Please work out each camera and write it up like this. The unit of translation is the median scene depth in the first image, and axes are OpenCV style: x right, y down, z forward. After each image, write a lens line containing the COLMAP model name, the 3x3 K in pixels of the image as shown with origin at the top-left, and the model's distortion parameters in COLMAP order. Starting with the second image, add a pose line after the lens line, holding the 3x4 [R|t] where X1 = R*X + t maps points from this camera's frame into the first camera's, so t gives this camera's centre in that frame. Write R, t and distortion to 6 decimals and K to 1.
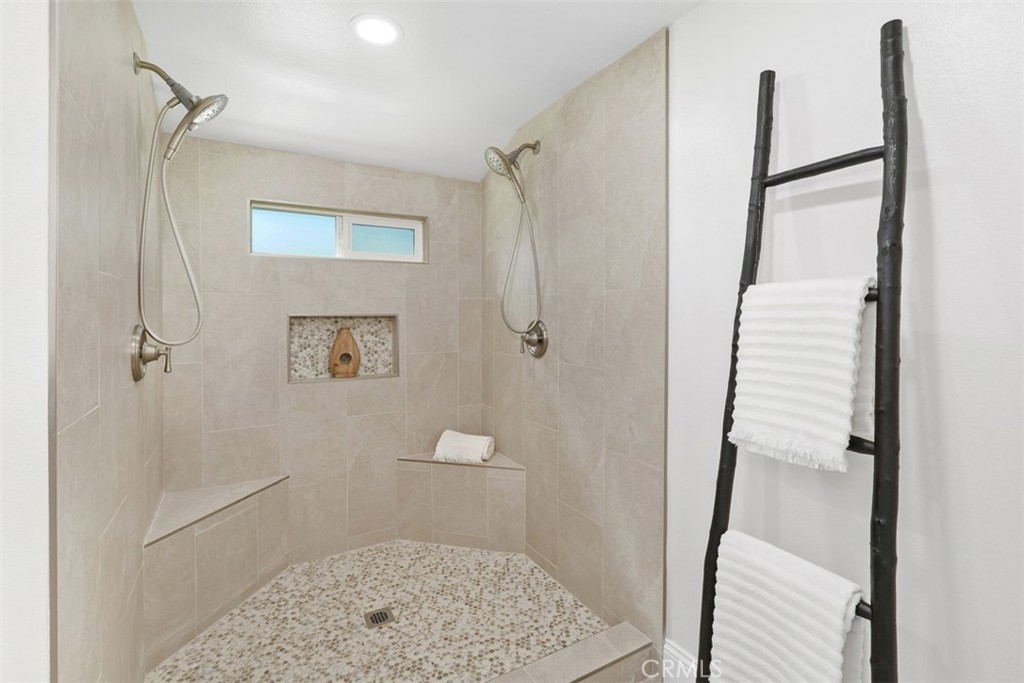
lens RADIAL K [[464.6, 0, 512.0], [0, 464.6, 341.5], [0, 0, 1]] dist [0.000255, -0.000146]
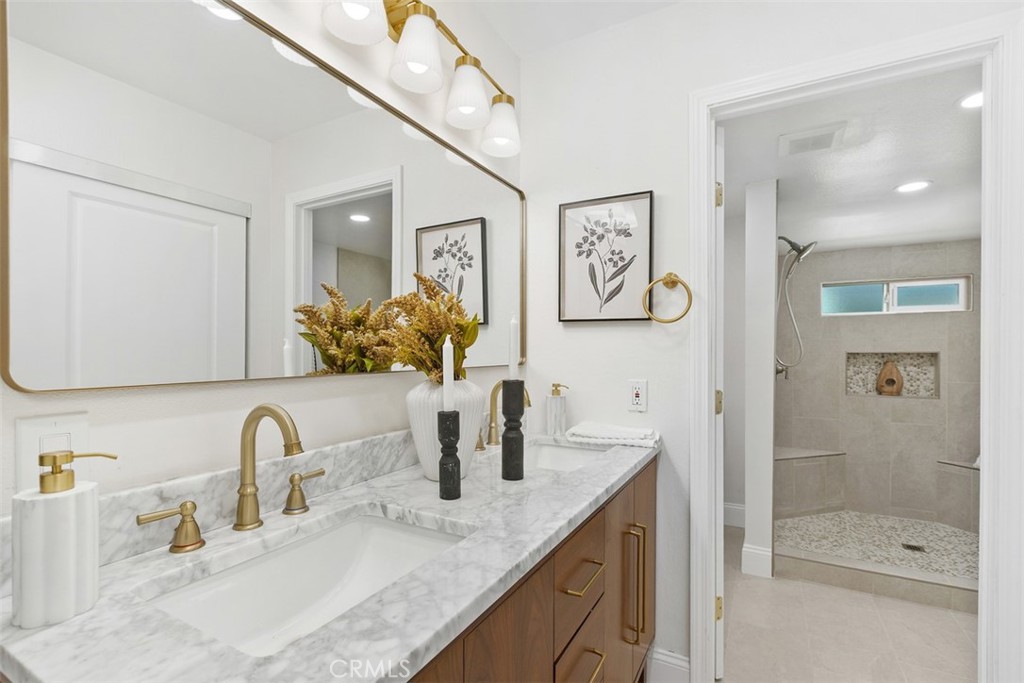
lens RADIAL K [[464.6, 0, 512.0], [0, 464.6, 341.5], [0, 0, 1]] dist [0.000255, -0.000146]
pose [[0.507224, -0.016214, -0.861662, 0.288899], [-0.049996, 0.997586, -0.048202, 0.038585], [0.860363, 0.067529, 0.505189, -0.742095]]
